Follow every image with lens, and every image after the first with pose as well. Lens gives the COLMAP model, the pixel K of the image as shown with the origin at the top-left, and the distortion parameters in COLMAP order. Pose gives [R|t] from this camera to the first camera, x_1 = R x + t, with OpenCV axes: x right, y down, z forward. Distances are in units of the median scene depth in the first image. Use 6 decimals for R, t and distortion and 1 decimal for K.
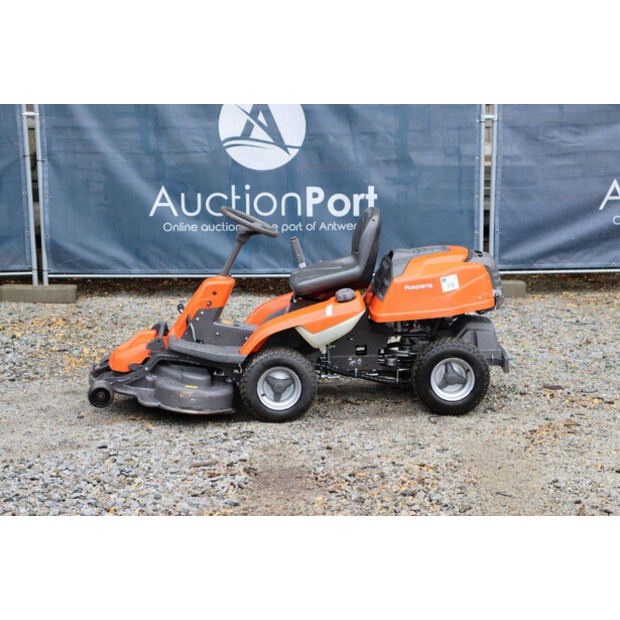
lens RADIAL K [[1444.8, 0, 311.6], [0, 1444.8, 312.3], [0, 0, 1]] dist [0.424716, 0.000000]
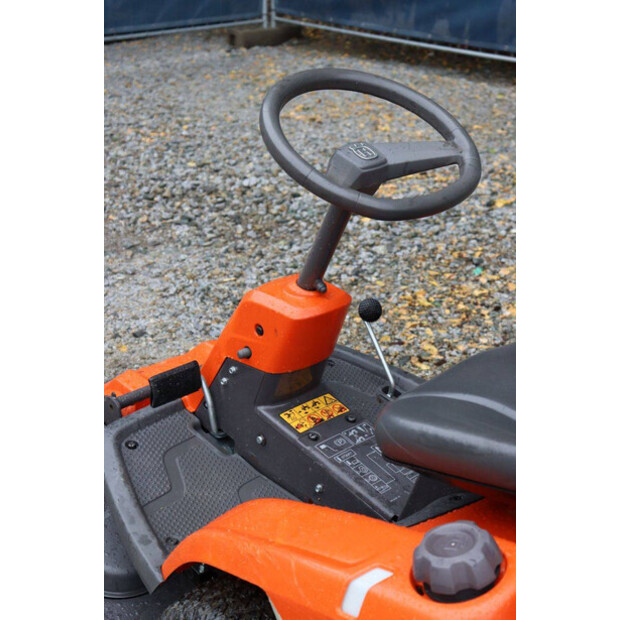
lens RADIAL K [[1074.3, 0, 305.9], [0, 1074.3, 309.0], [0, 0, 1]] dist [0.262234, 0.000000]
pose [[0.621953, 0.329111, -0.710535, 0.113708], [-0.139161, 0.939400, 0.313307, -0.096060], [0.770590, -0.095983, 0.630062, 0.840744]]
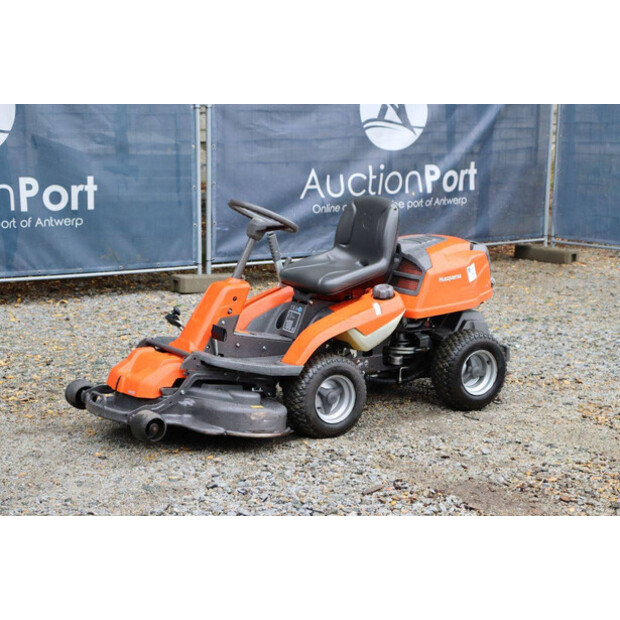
lens RADIAL K [[1444.8, 0, 312.2], [0, 1444.8, 314.1], [0, 0, 1]] dist [0.424716, 0.000000]
pose [[0.853838, -0.066705, 0.516248, -0.472551], [0.063611, 0.997693, 0.023706, -0.021396], [-0.516638, 0.012598, 0.856111, 0.225146]]
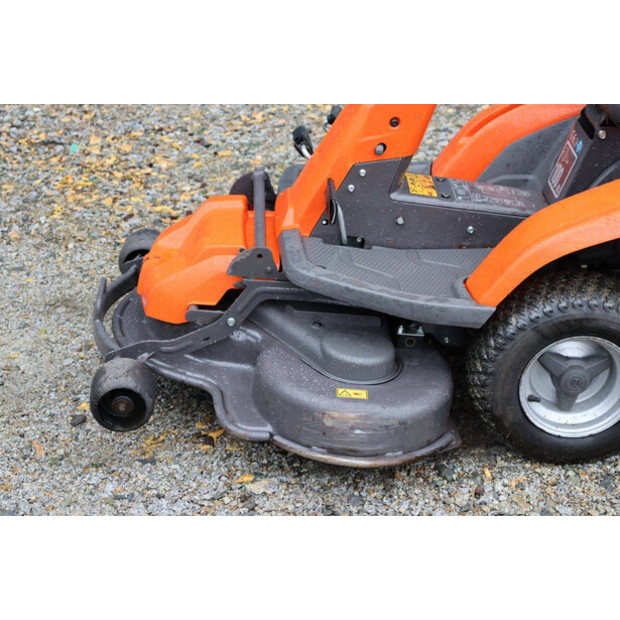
lens RADIAL K [[1344.1, 0, 315.6], [0, 1344.1, 313.3], [0, 0, 1]] dist [0.366746, 0.000000]
pose [[0.999720, -0.012554, -0.020080, -0.080570], [0.017840, 0.956867, 0.289978, -0.069180], [0.015574, -0.290255, 0.956823, 0.627074]]
